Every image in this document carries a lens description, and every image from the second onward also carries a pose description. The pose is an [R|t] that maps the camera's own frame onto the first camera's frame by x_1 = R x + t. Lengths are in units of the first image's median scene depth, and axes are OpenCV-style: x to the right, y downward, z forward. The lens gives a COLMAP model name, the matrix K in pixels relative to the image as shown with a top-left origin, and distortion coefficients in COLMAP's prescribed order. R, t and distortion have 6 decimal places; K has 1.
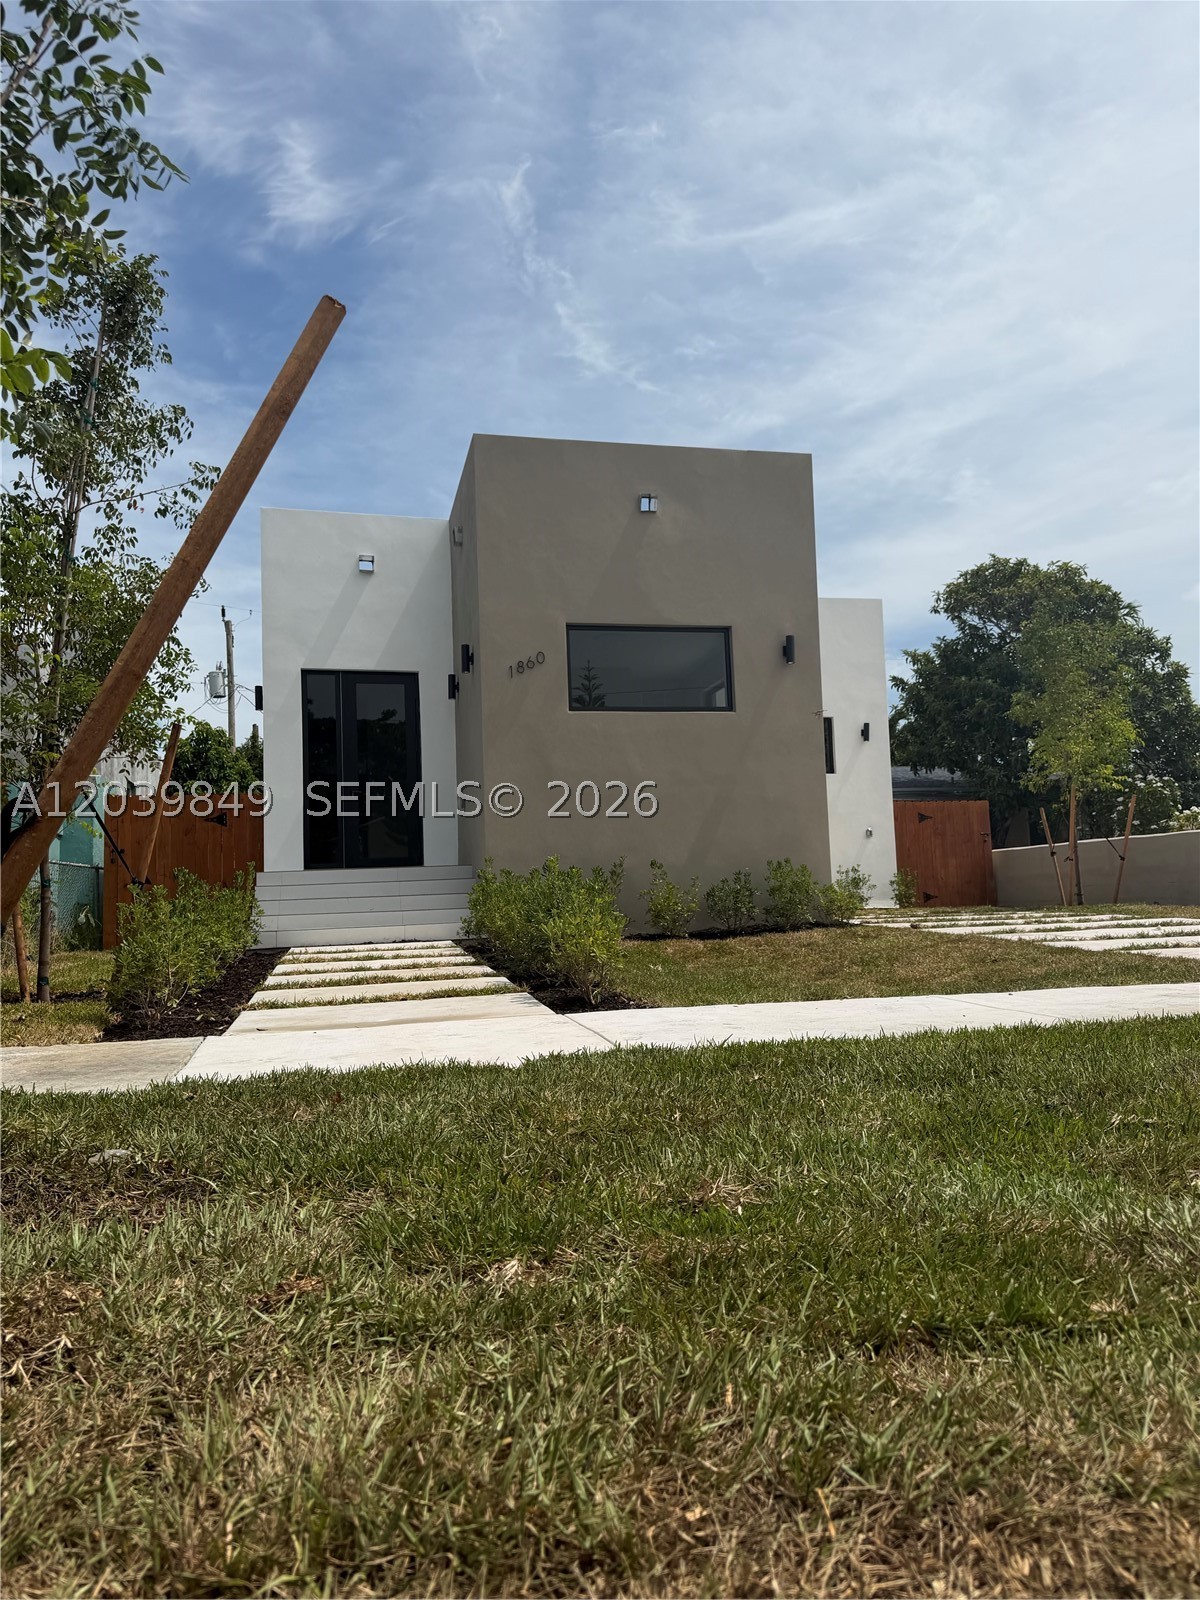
lens RADIAL K [[1145.1, 0, 588.7], [0, 1145.1, 796.8], [0, 0, 1]] dist [0.066630, -0.053312]
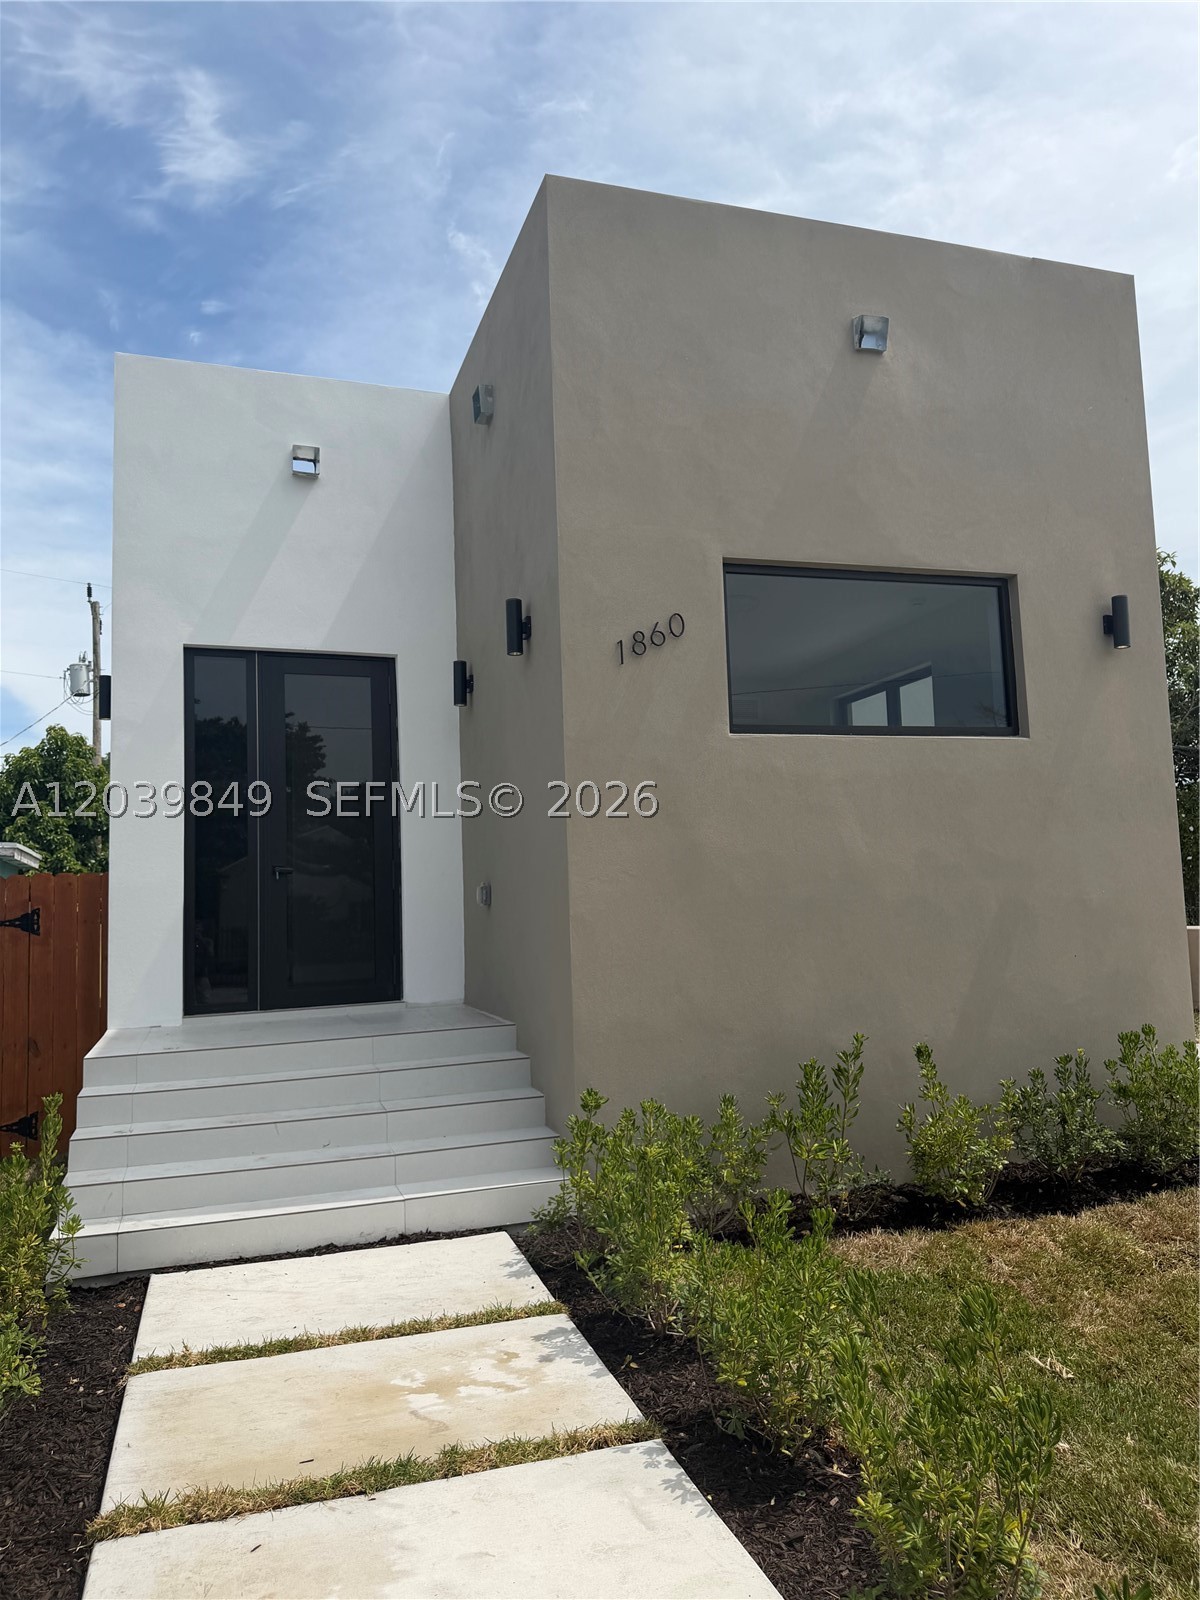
lens RADIAL K [[1224.0, 0, 601.5], [0, 1224.0, 803.7], [0, 0, 1]] dist [0.041373, -0.064372]
pose [[0.996843, 0.009836, 0.078783, -0.096484], [-0.009457, 0.999942, -0.005182, -0.034476], [-0.078829, 0.004421, 0.996878, 0.398522]]
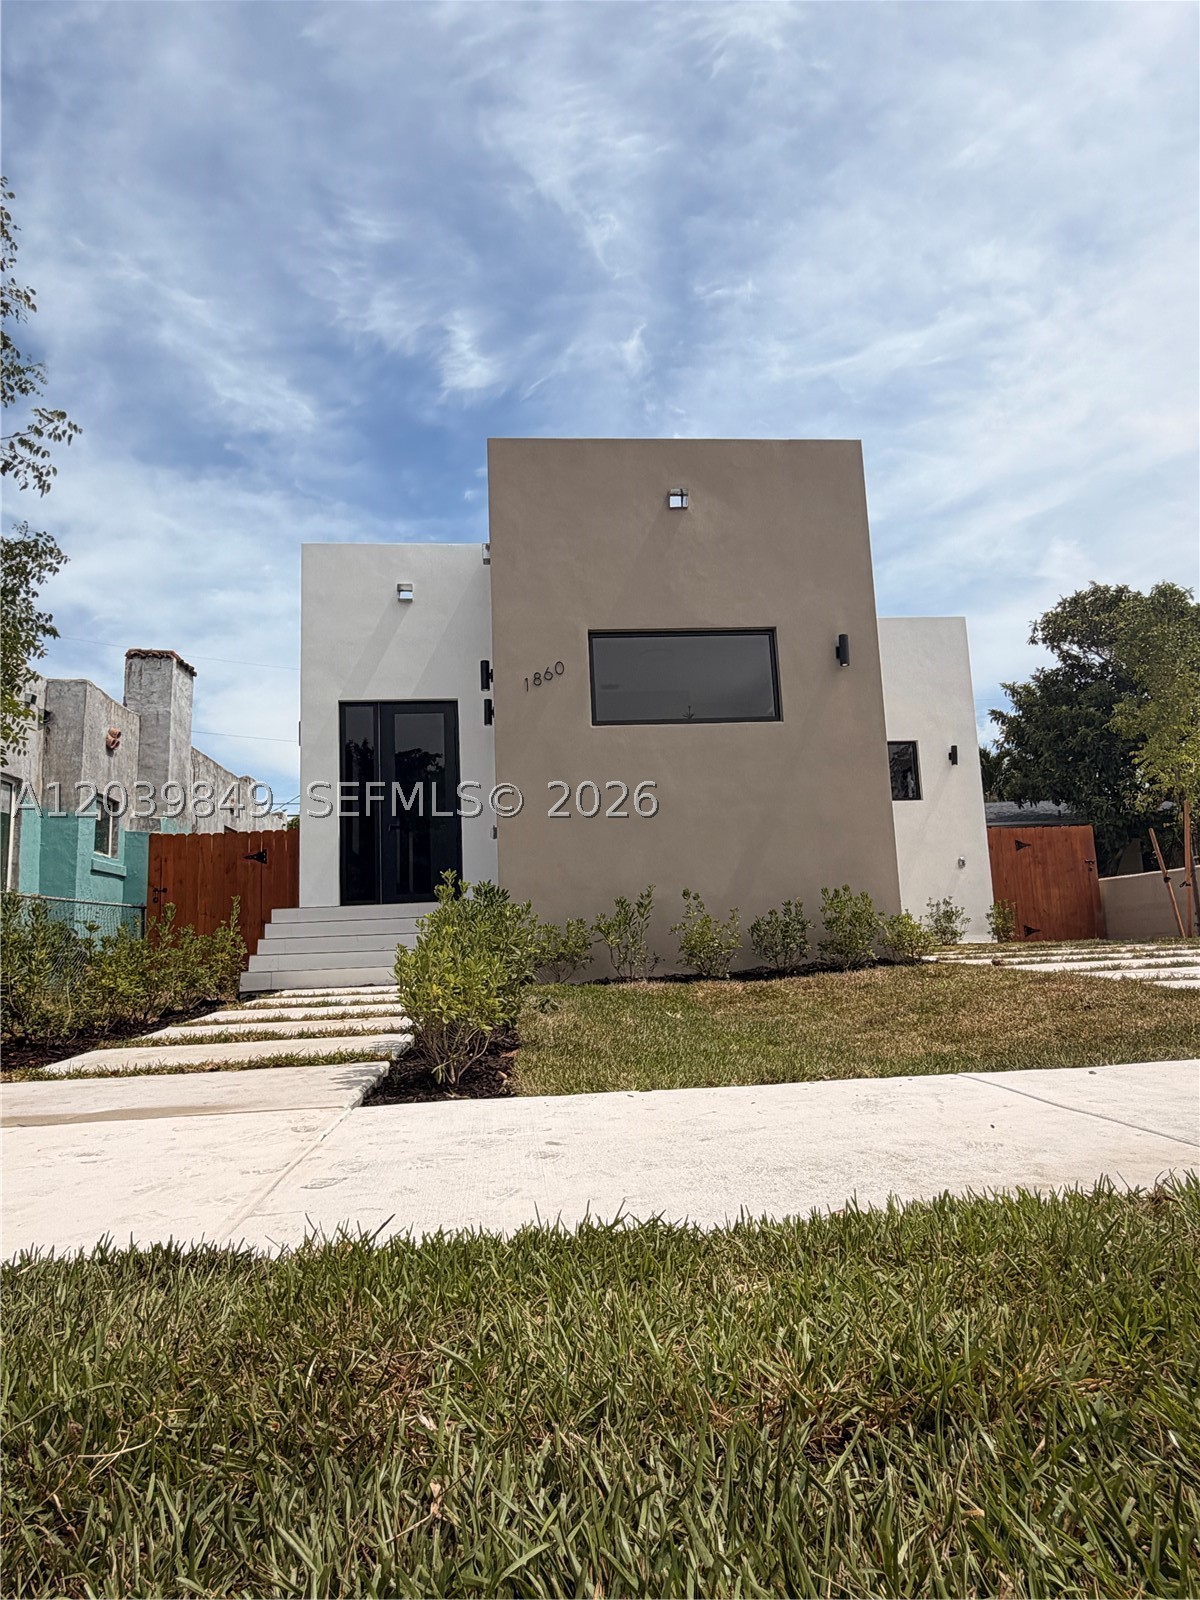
lens RADIAL K [[988.2, 0, 578.9], [0, 988.2, 814.6], [0, 0, 1]] dist [-0.011594, -0.004694]
pose [[0.990738, -0.023530, -0.133736, 0.062827], [0.018176, 0.998989, -0.041114, 0.022744], [0.134569, 0.038302, 0.990164, 0.196821]]
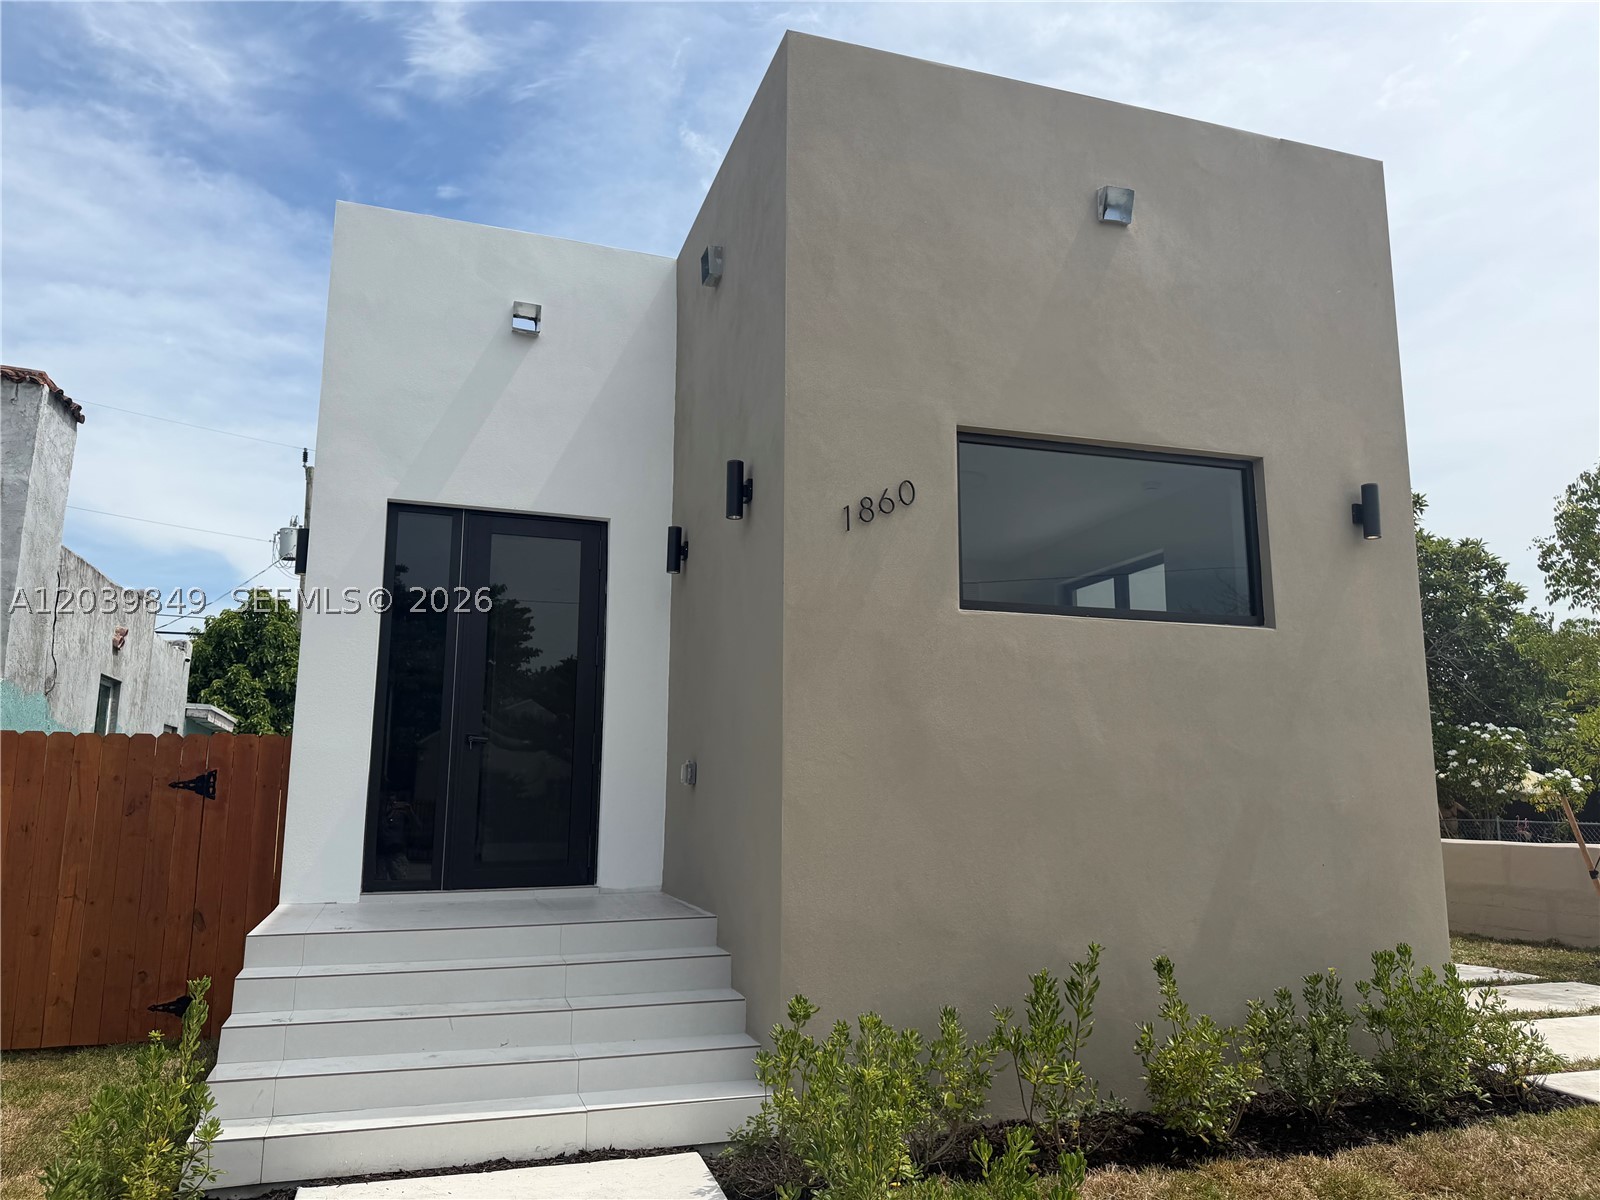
lens RADIAL K [[1224.0, 0, 809.6], [0, 1224.0, 596.0], [0, 0, 1]] dist [0.041373, -0.064372]
pose [[0.995578, 0.054258, 0.076687, -0.098401], [-0.047929, 0.995471, -0.082098, -0.030749], [-0.080794, 0.078060, 0.993669, 0.427591]]
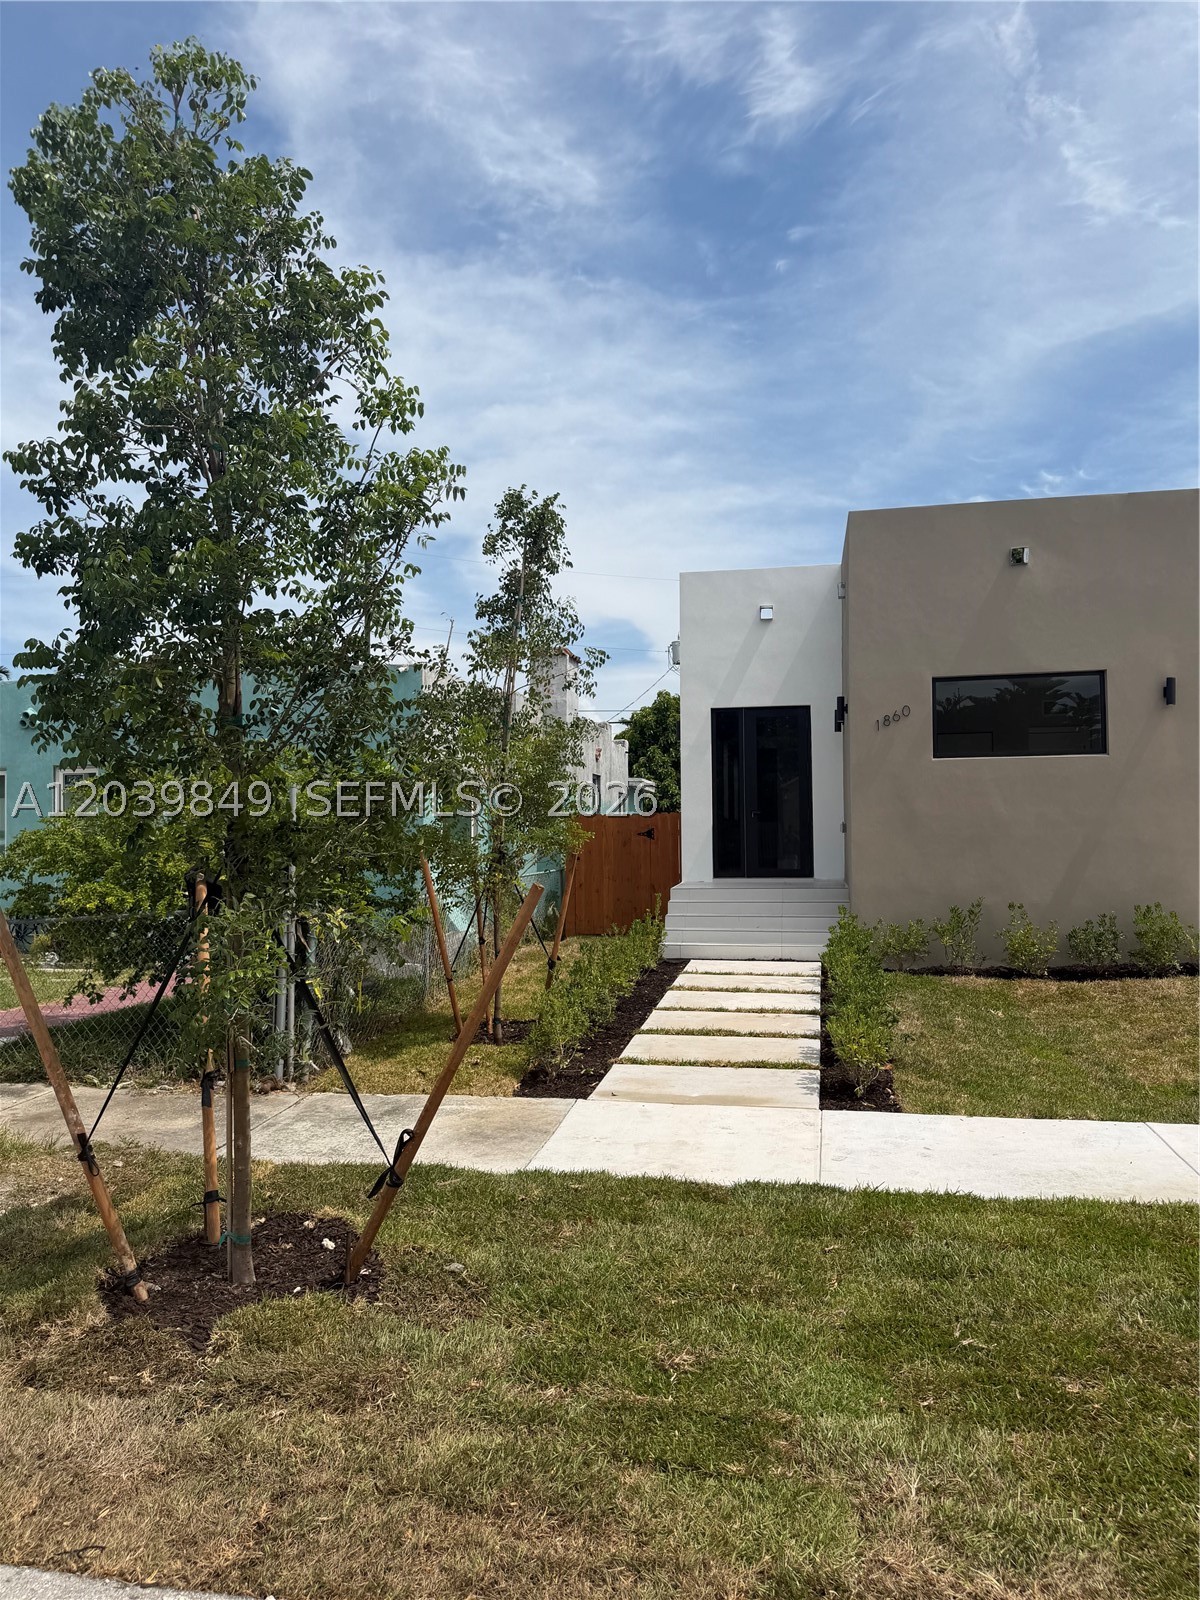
lens RADIAL K [[1145.1, 0, 586.0], [0, 1145.1, 792.6], [0, 0, 1]] dist [0.066630, -0.053312]
pose [[0.916931, 0.014050, -0.398797, 0.098399], [0.016187, 0.997248, 0.072351, -0.108376], [0.398716, -0.072797, 0.914180, -0.121820]]
